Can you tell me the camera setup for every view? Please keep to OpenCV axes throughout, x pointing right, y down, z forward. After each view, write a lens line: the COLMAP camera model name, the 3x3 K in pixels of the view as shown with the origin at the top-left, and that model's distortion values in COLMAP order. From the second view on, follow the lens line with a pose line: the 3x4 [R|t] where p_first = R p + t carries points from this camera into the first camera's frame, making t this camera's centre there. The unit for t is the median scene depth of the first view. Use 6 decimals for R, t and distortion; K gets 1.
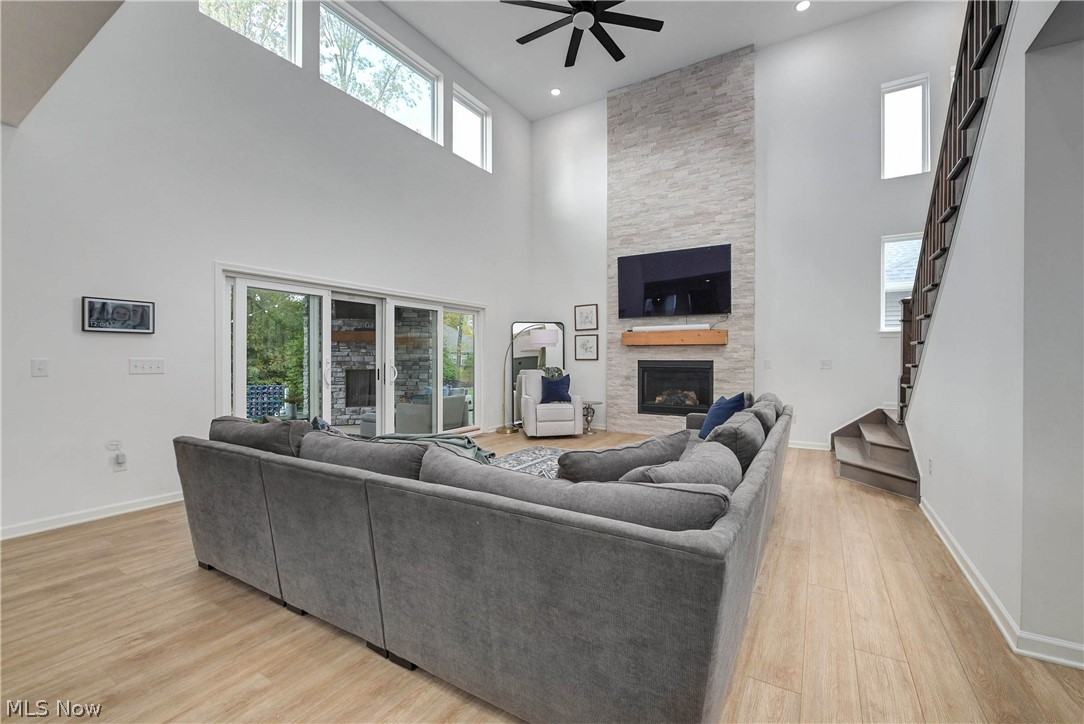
lens RADIAL K [[442.9, 0, 558.0], [0, 442.9, 360.8], [0, 0, 1]] dist [-0.006804, -0.000219]
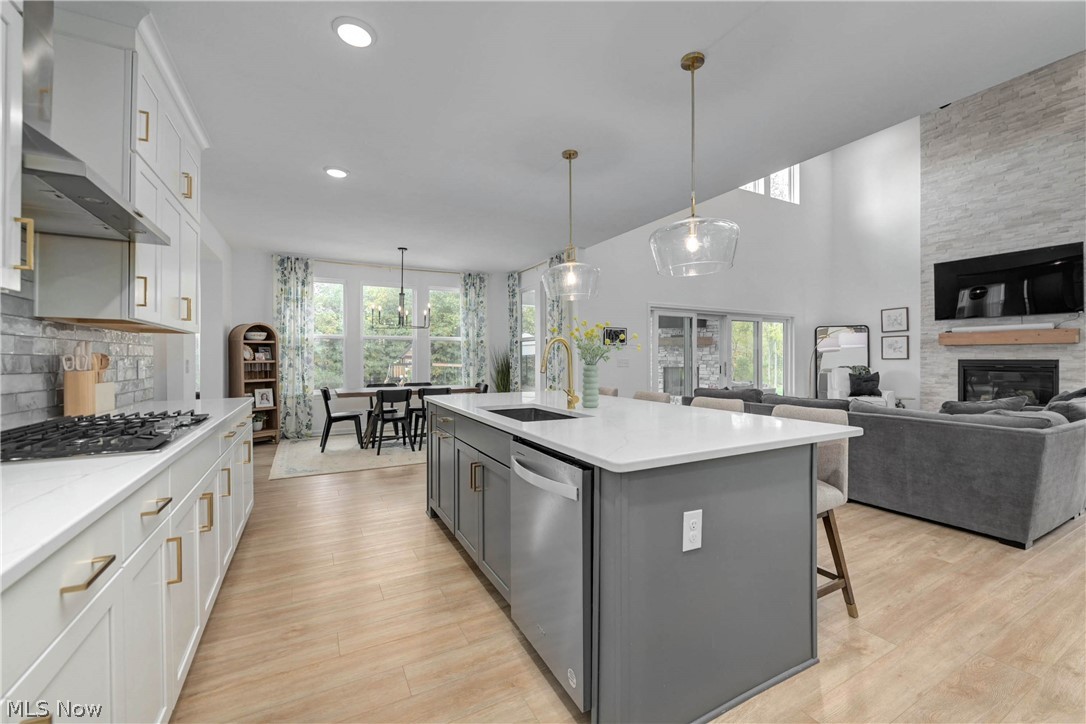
lens RADIAL K [[443.7, 0, 559.0], [0, 443.7, 360.8], [0, 0, 1]] dist [-0.006804, -0.000219]
pose [[0.864552, 0.000353, -0.502544, -0.115846], [-0.000416, 1.000000, -0.000012, 0.002573], [0.502544, 0.000220, 0.864552, -0.390246]]
